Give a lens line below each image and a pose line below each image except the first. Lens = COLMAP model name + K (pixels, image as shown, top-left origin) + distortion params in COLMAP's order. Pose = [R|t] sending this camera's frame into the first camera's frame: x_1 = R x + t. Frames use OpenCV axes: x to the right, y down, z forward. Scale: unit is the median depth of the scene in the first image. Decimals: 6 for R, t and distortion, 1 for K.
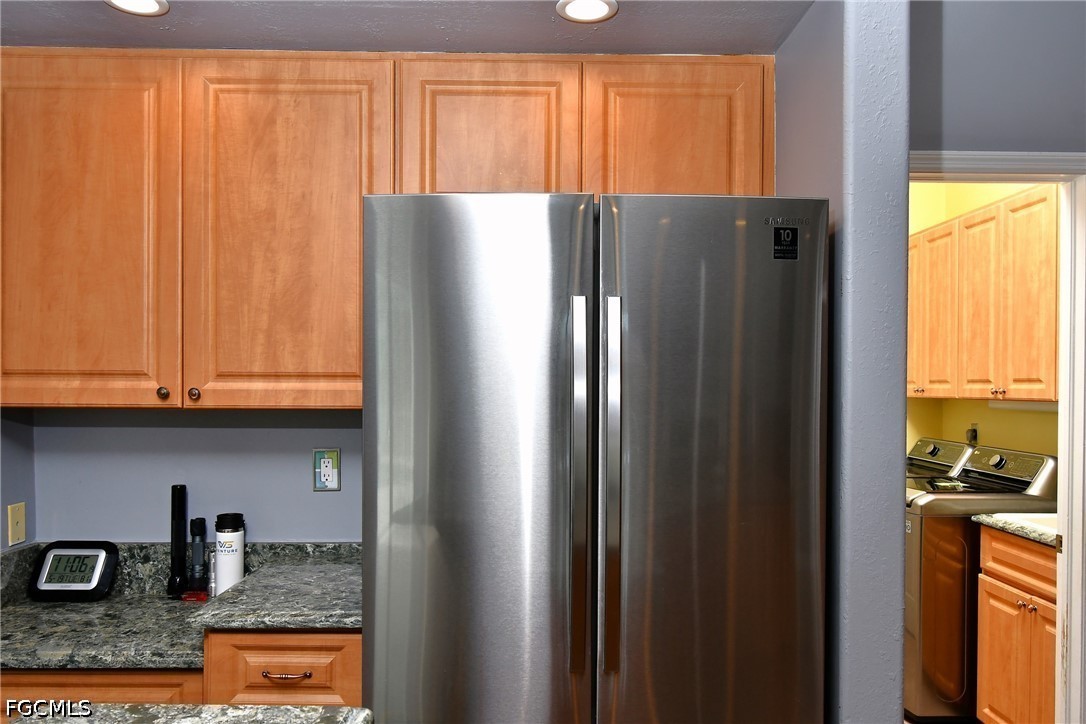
lens RADIAL K [[810.1, 0, 562.4], [0, 810.1, 390.4], [0, 0, 1]] dist [0.003006, -0.004268]
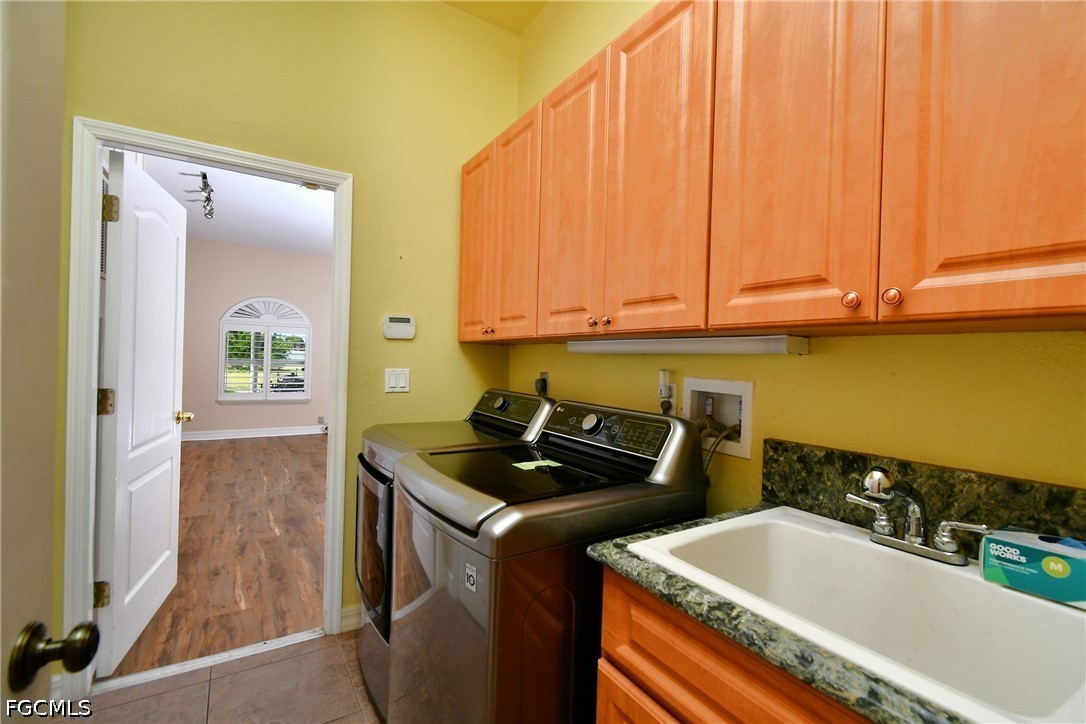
lens RADIAL K [[501.0, 0, 542.5], [0, 501.0, 361.0], [0, 0, 1]] dist [0.009030, -0.000754]
pose [[0.859076, 0.017305, 0.511556, 0.267223], [-0.021156, 0.999775, 0.001707, 0.032268], [-0.511411, -0.012289, 0.859248, 0.626159]]
